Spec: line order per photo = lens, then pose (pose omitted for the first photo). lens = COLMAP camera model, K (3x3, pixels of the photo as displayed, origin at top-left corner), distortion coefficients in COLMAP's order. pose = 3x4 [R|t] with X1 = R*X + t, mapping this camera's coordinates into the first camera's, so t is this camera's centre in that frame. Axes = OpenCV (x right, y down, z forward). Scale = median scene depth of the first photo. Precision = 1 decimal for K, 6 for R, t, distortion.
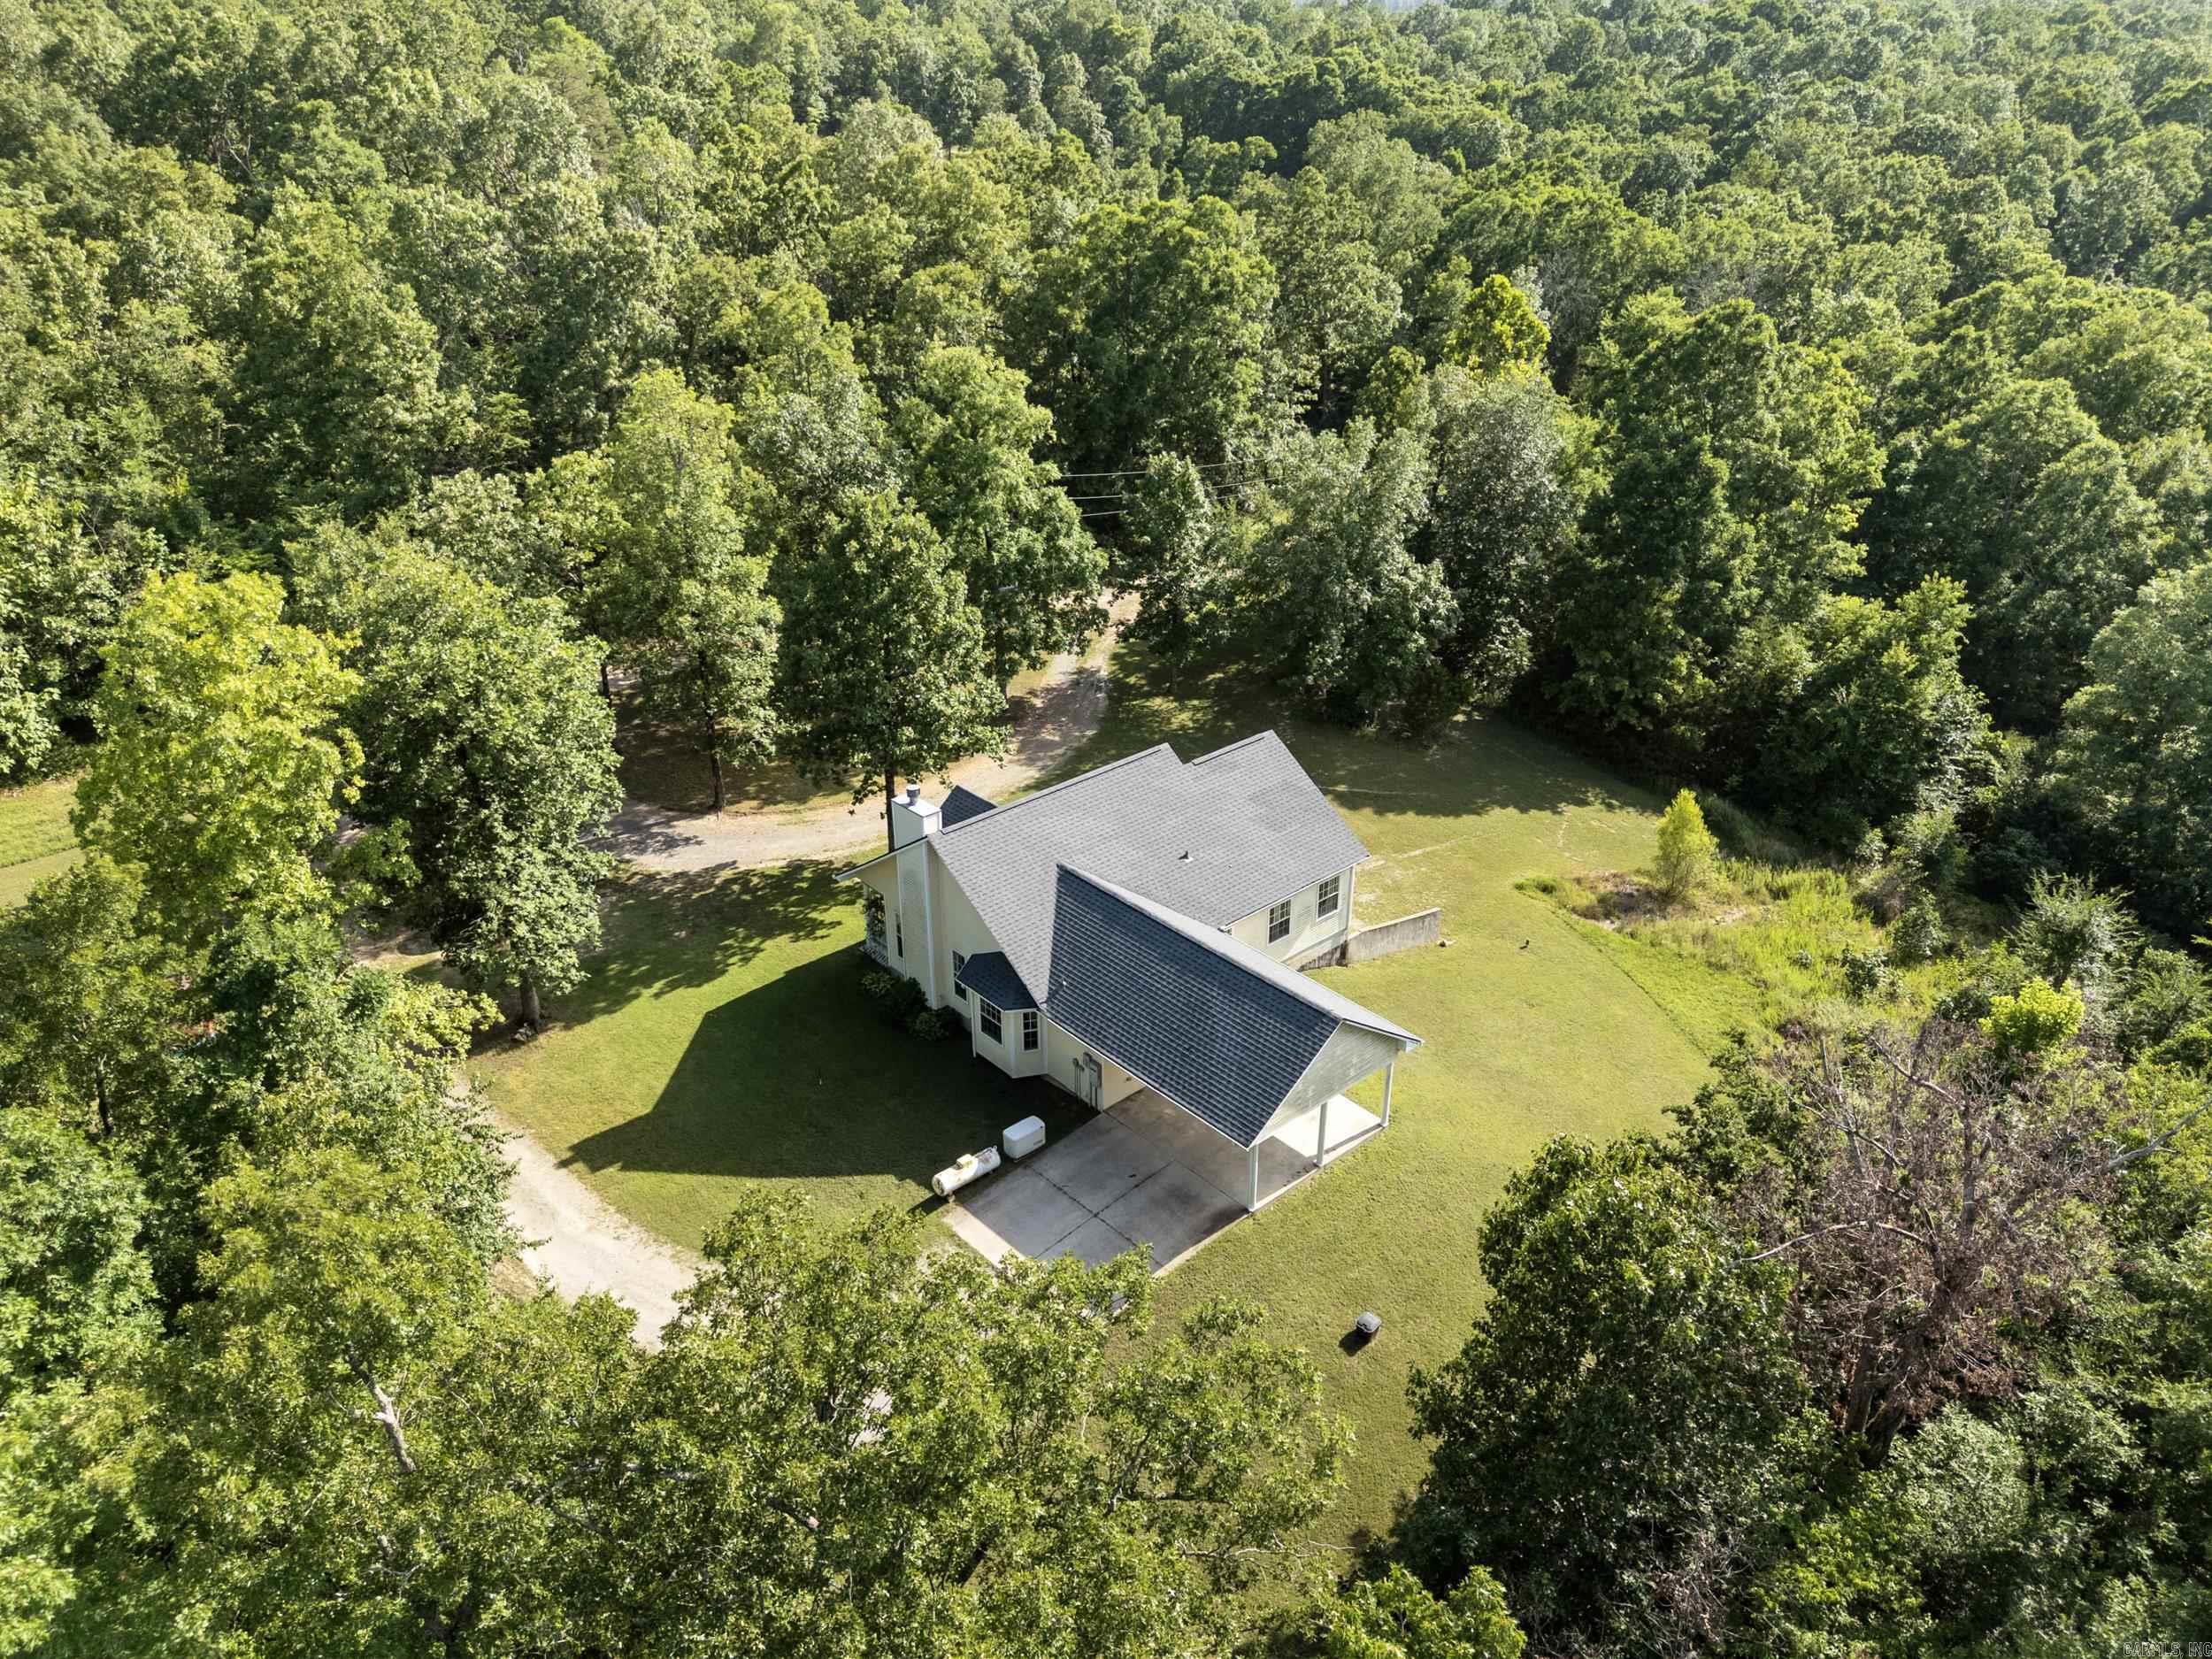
lens RADIAL K [[1649.2, 0, 1106.0], [0, 1649.2, 829.5], [0, 0, 1]] dist [0.022947, -0.001487]
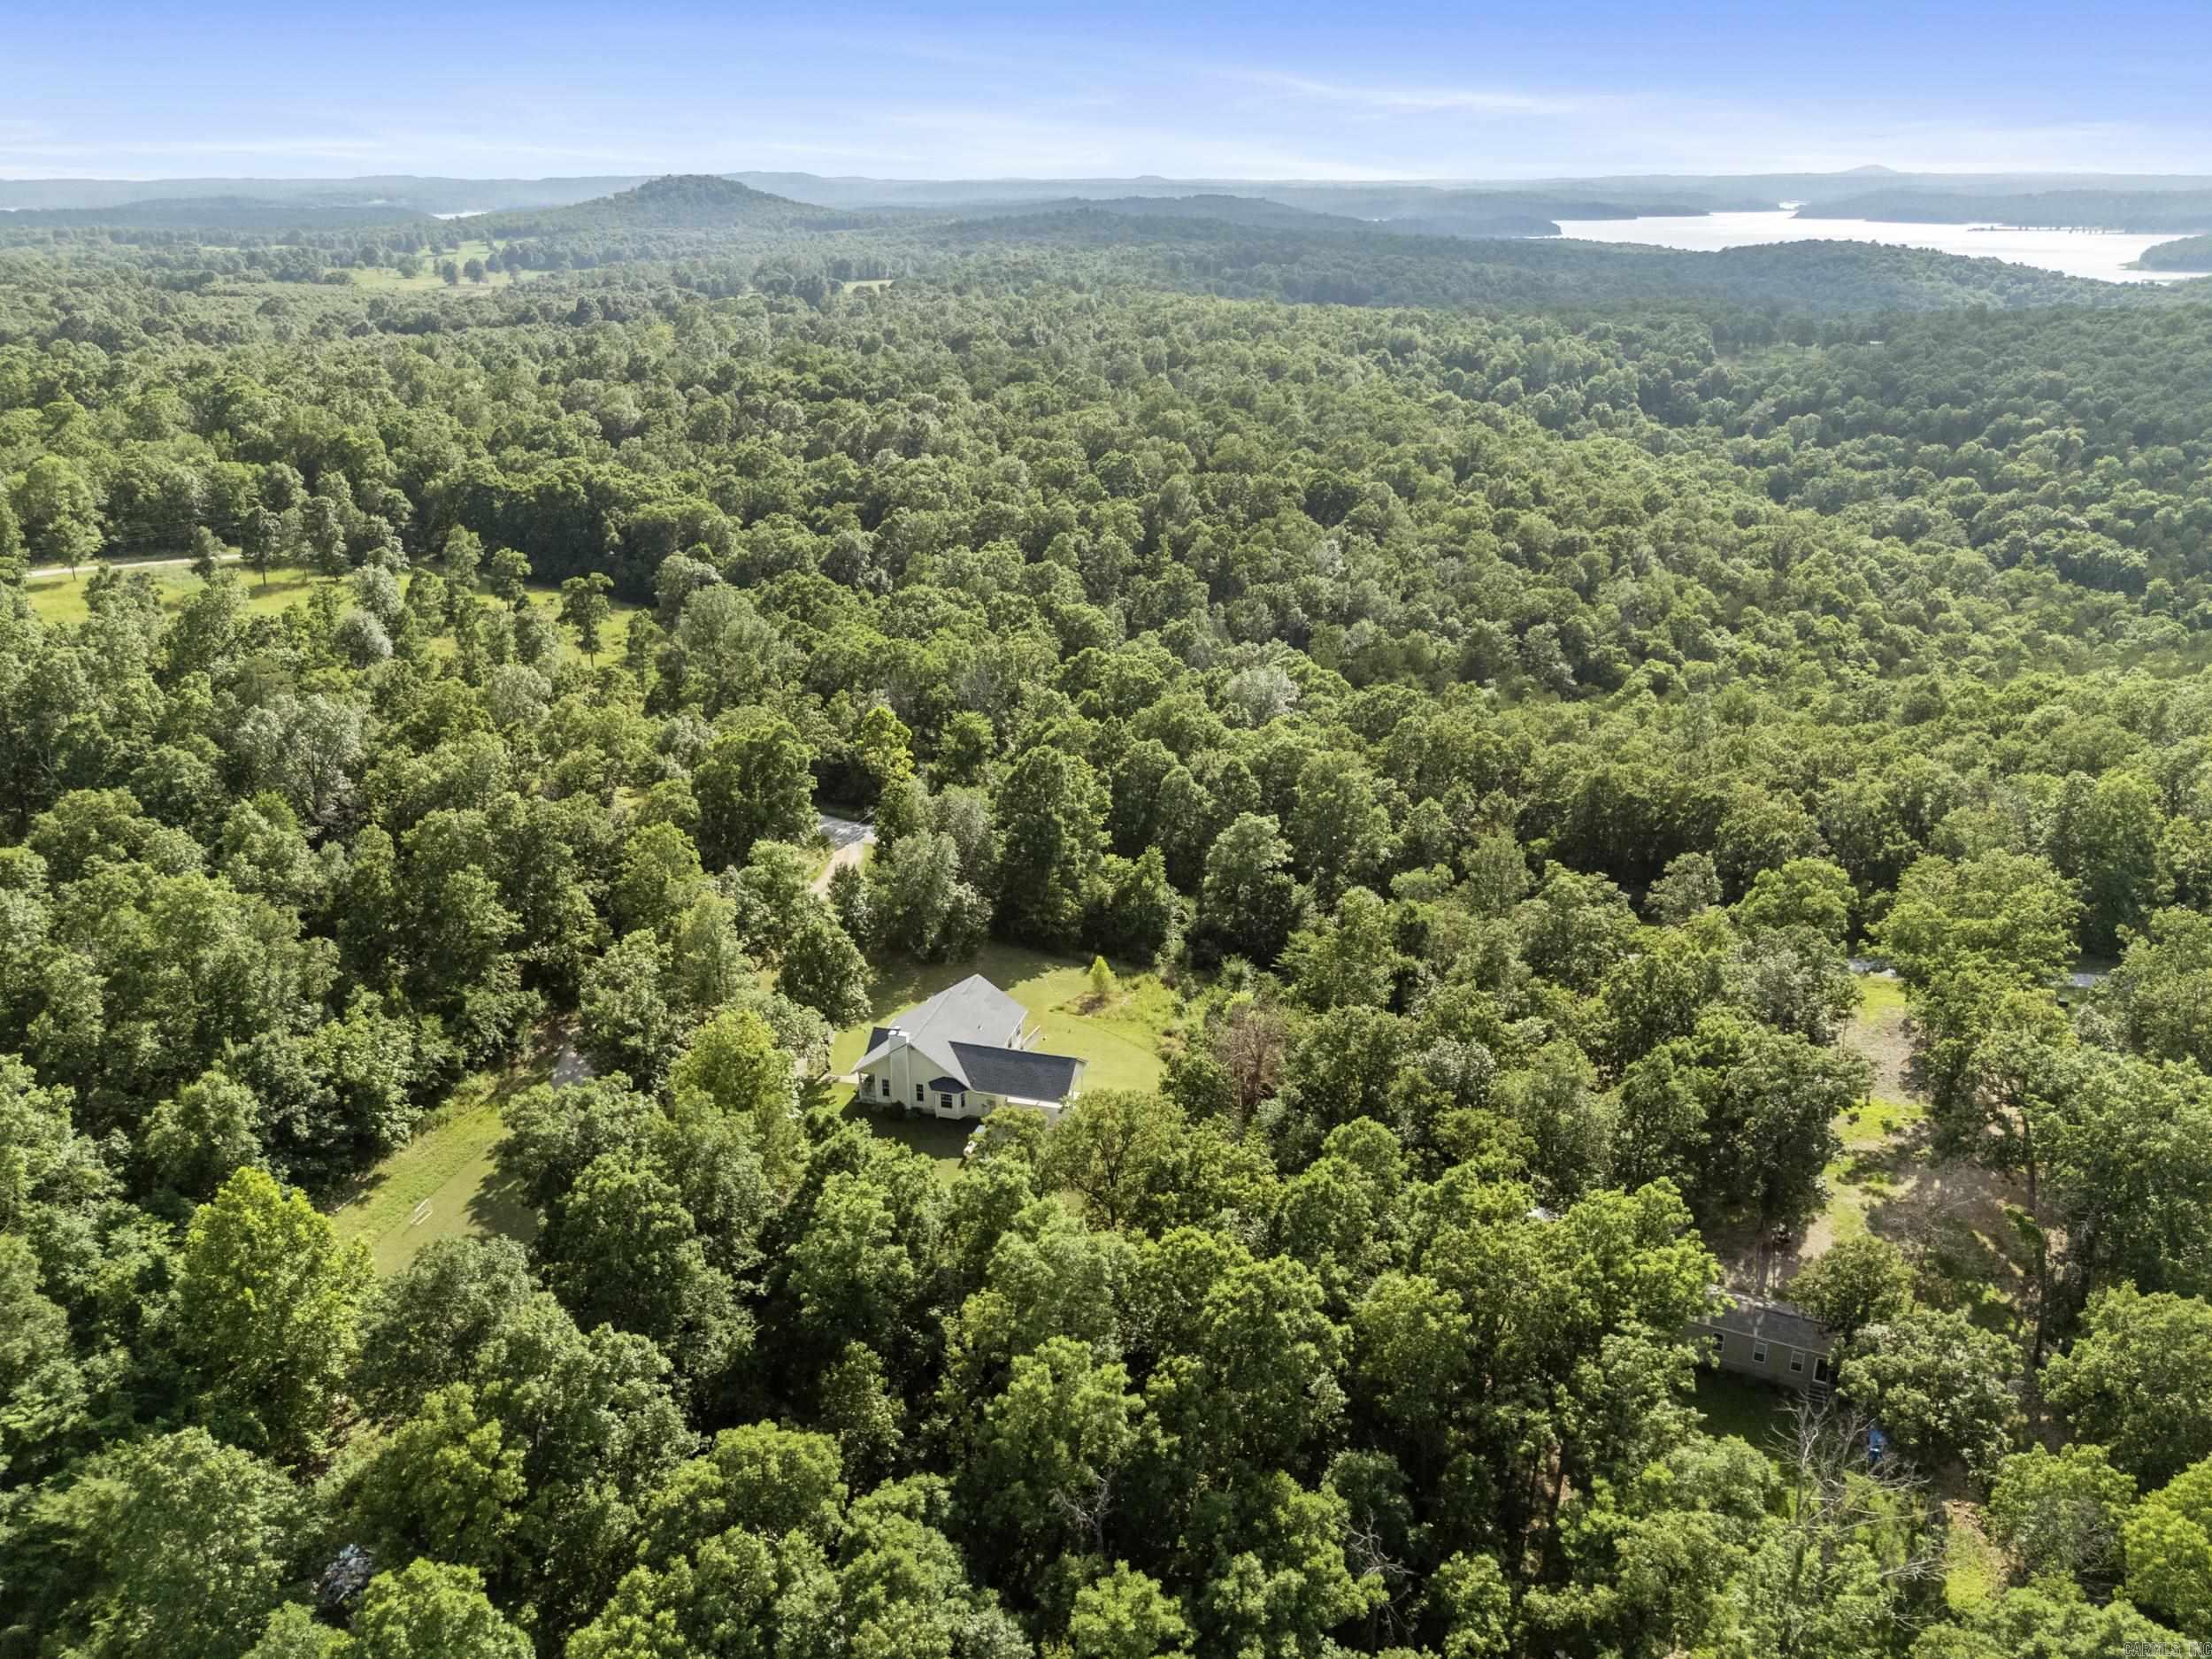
lens RADIAL K [[1649.2, 0, 1106.0], [0, 1649.2, 829.5], [0, 0, 1]] dist [0.022947, -0.001487]
pose [[0.842281, -0.206551, 0.497895, -0.792387], [0.254083, 0.966754, -0.028772, -0.126288], [-0.475399, 0.150741, 0.866760, -1.133438]]
